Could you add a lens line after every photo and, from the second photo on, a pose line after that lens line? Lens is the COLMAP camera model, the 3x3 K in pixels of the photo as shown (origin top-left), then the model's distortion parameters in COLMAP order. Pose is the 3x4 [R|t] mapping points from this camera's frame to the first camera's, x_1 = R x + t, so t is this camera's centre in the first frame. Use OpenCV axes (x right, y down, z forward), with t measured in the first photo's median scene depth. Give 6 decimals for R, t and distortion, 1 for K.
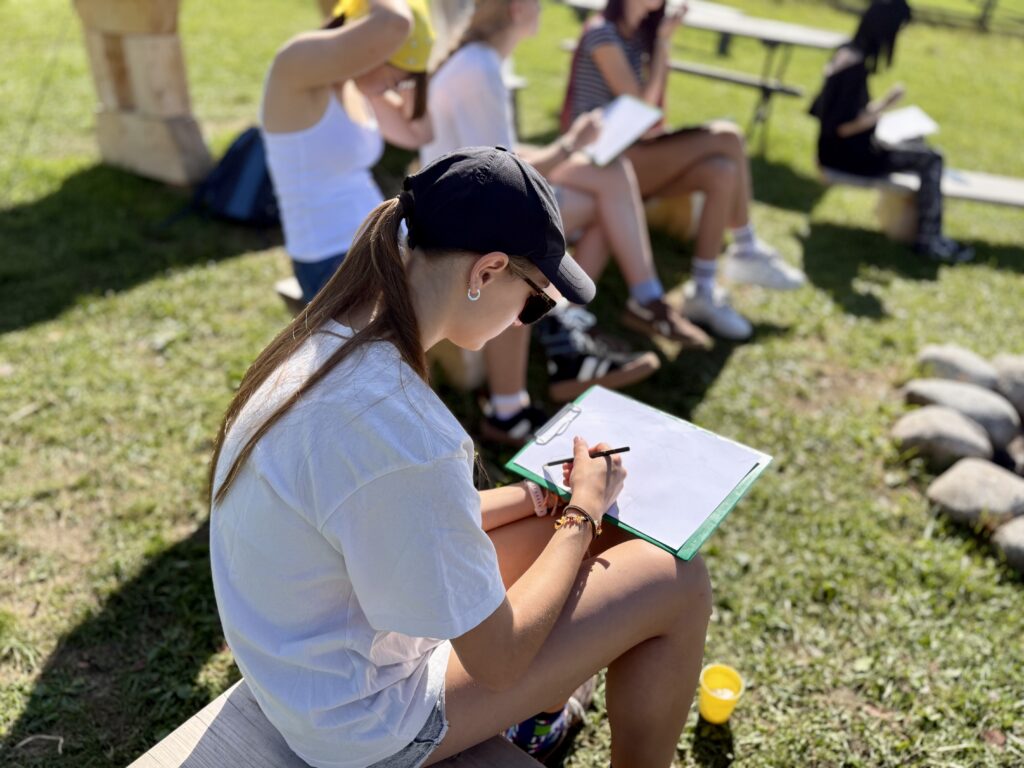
lens RADIAL K [[775.9, 0, 517.1], [0, 775.9, 386.7], [0, 0, 1]] dist [0.076736, -0.108889]
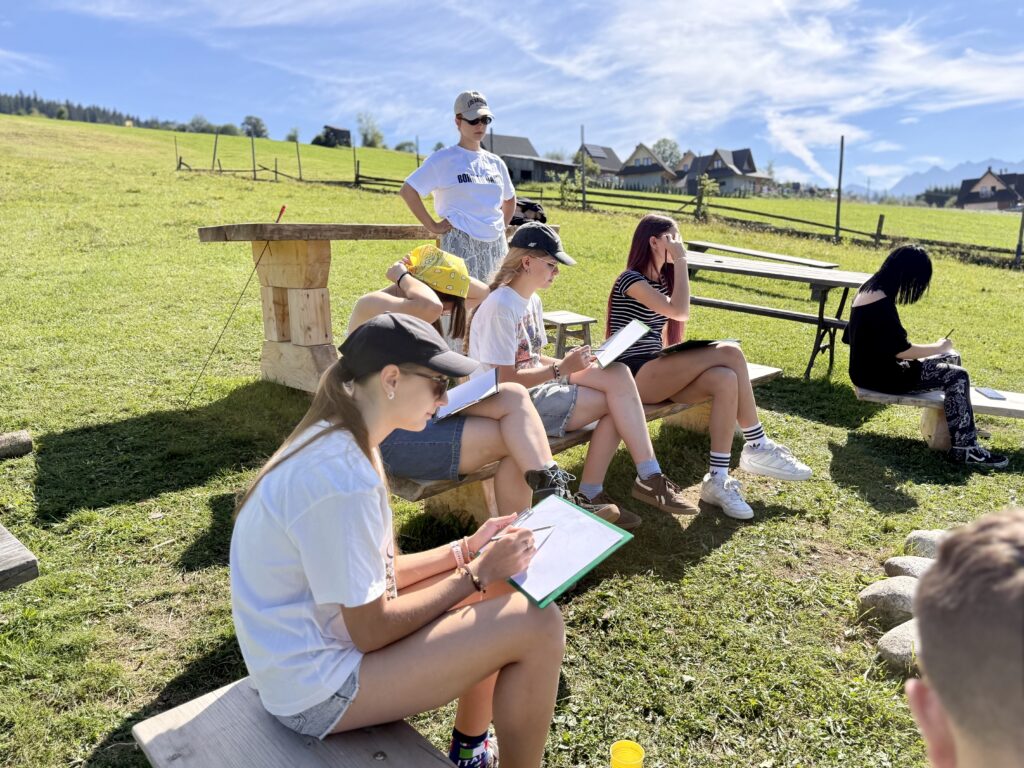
lens RADIAL K [[775.9, 0, 517.1], [0, 775.9, 386.7], [0, 0, 1]] dist [0.076736, -0.108889]
pose [[0.981779, 0.002020, -0.190018, 0.257600], [-0.058820, 0.954066, -0.293767, 0.161772], [0.180696, 0.299591, 0.936800, -0.270580]]
